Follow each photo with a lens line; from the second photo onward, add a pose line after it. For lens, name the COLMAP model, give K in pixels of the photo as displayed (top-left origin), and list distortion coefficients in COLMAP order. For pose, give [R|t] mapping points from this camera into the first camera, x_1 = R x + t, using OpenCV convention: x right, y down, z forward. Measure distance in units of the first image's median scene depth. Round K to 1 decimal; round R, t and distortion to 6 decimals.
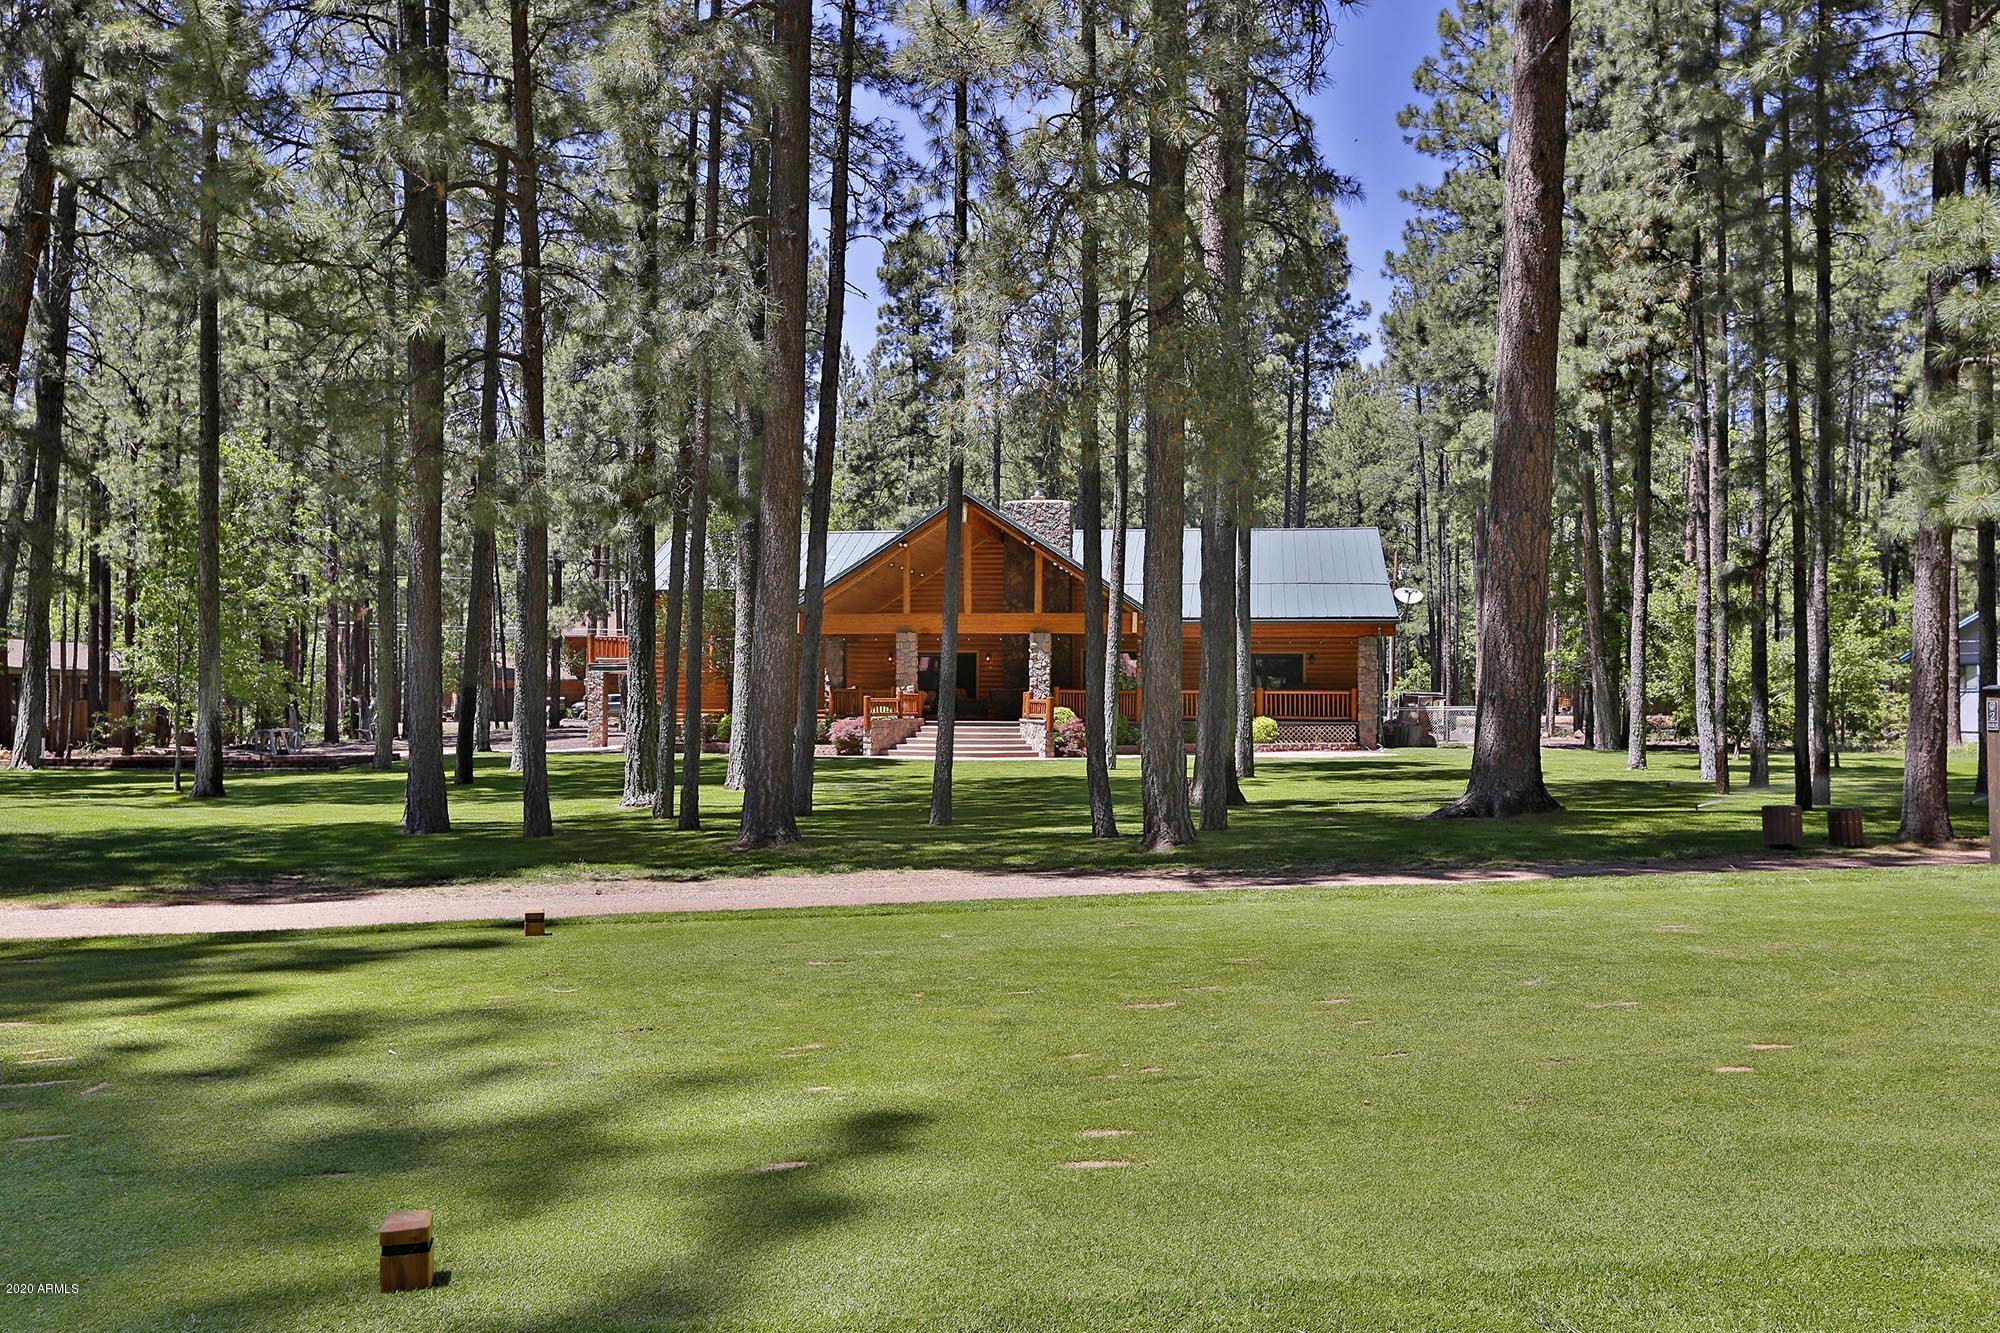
lens RADIAL K [[1900.0, 0, 1000.1], [0, 1900.0, 670.4], [0, 0, 1]] dist [0.014130, 0.000000]
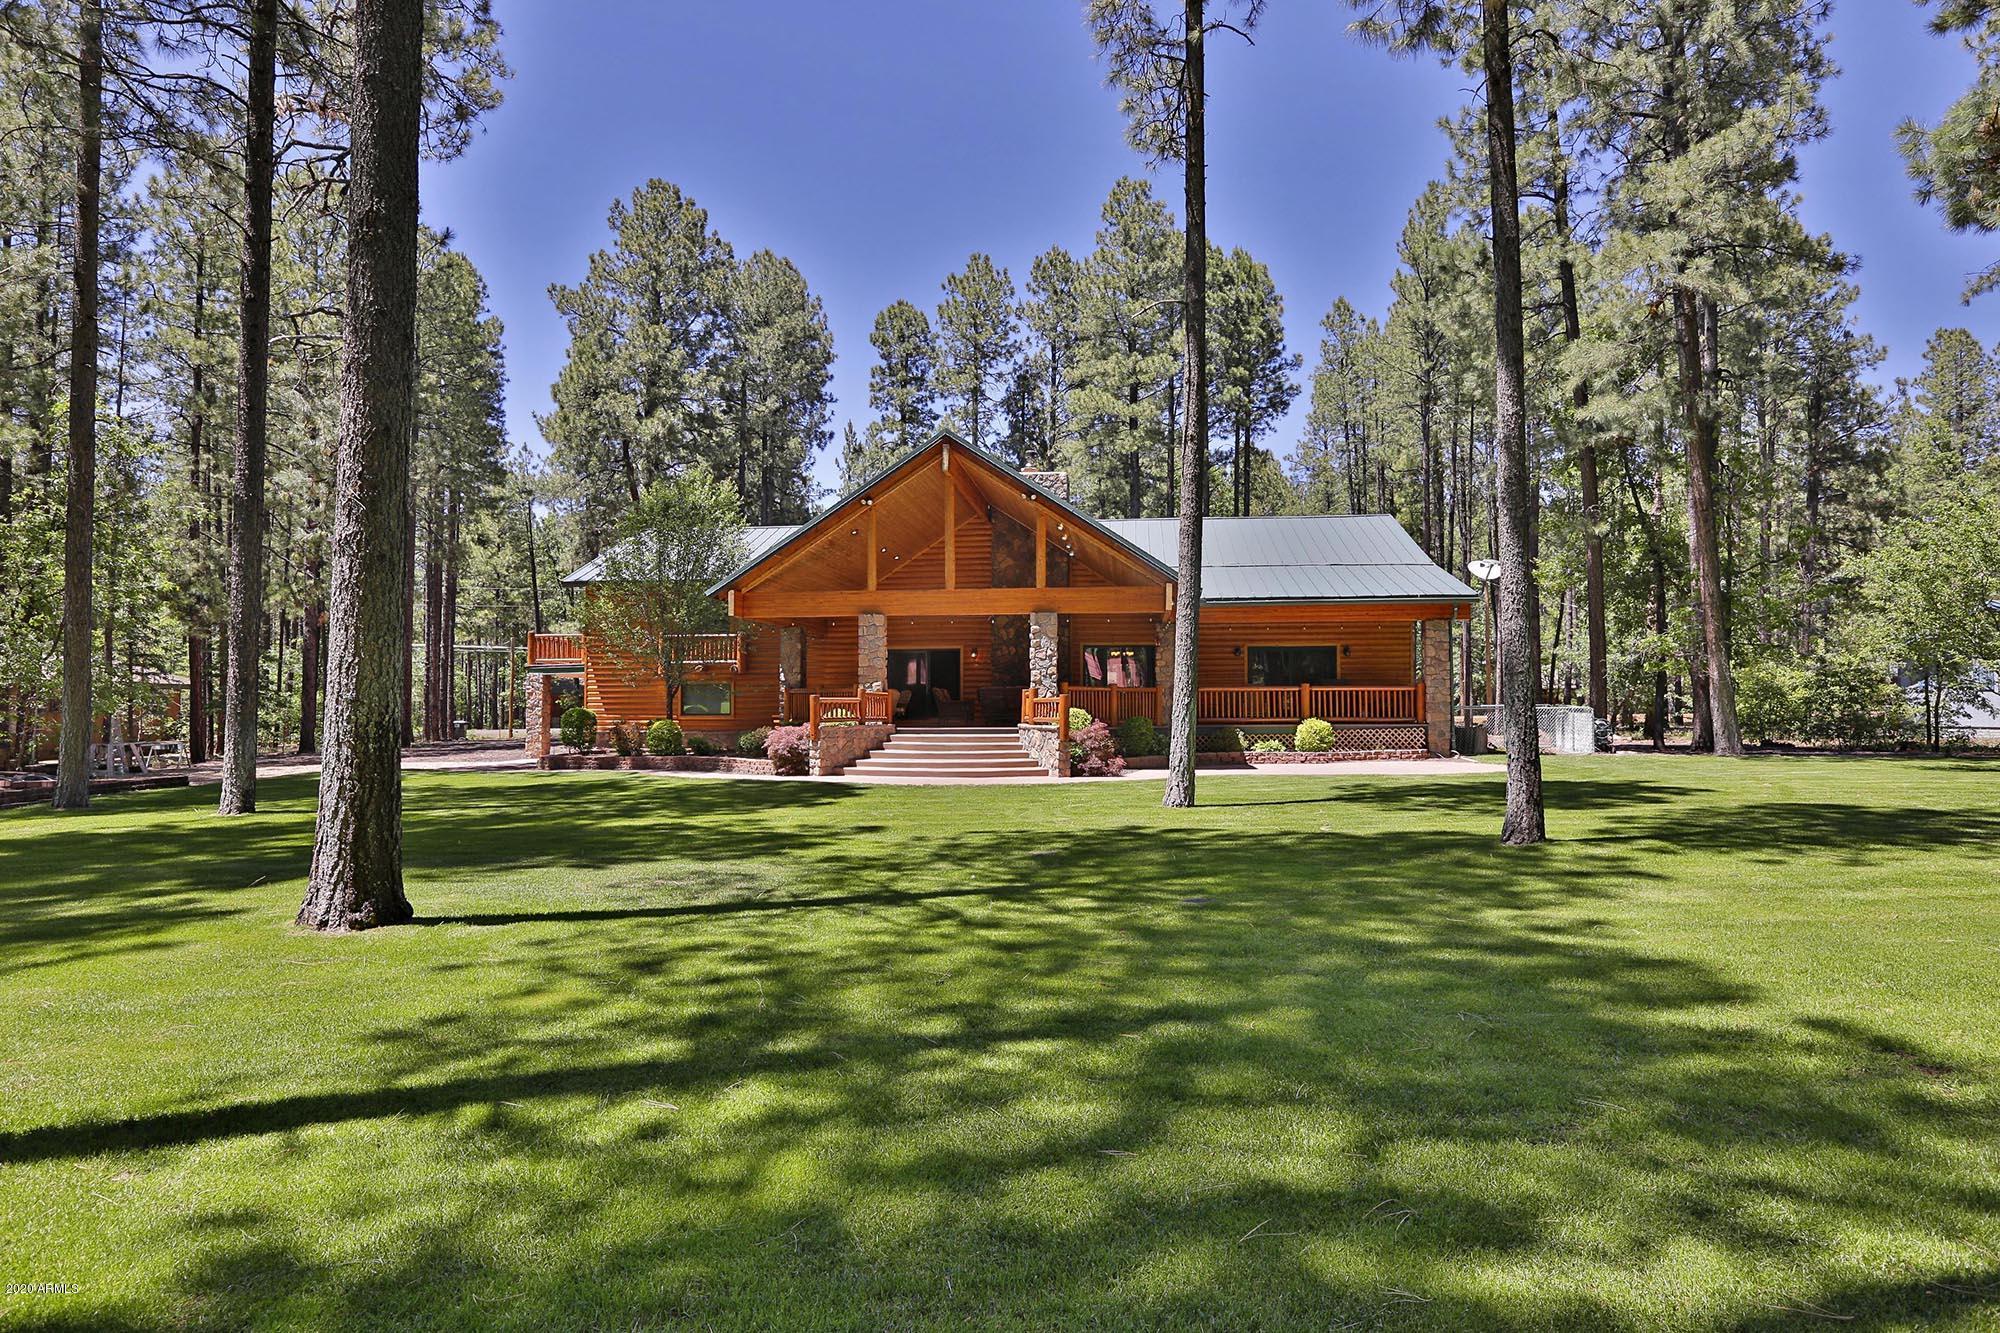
lens RADIAL K [[1220.5, 0, 1003.9], [0, 1220.5, 665.9], [0, 0, 1]] dist [-0.006704, -0.000624]
pose [[0.999624, -0.006702, 0.026579, -0.008483], [0.007219, 0.999786, -0.019401, 0.011284], [-0.026443, 0.019585, 0.999458, 0.496890]]
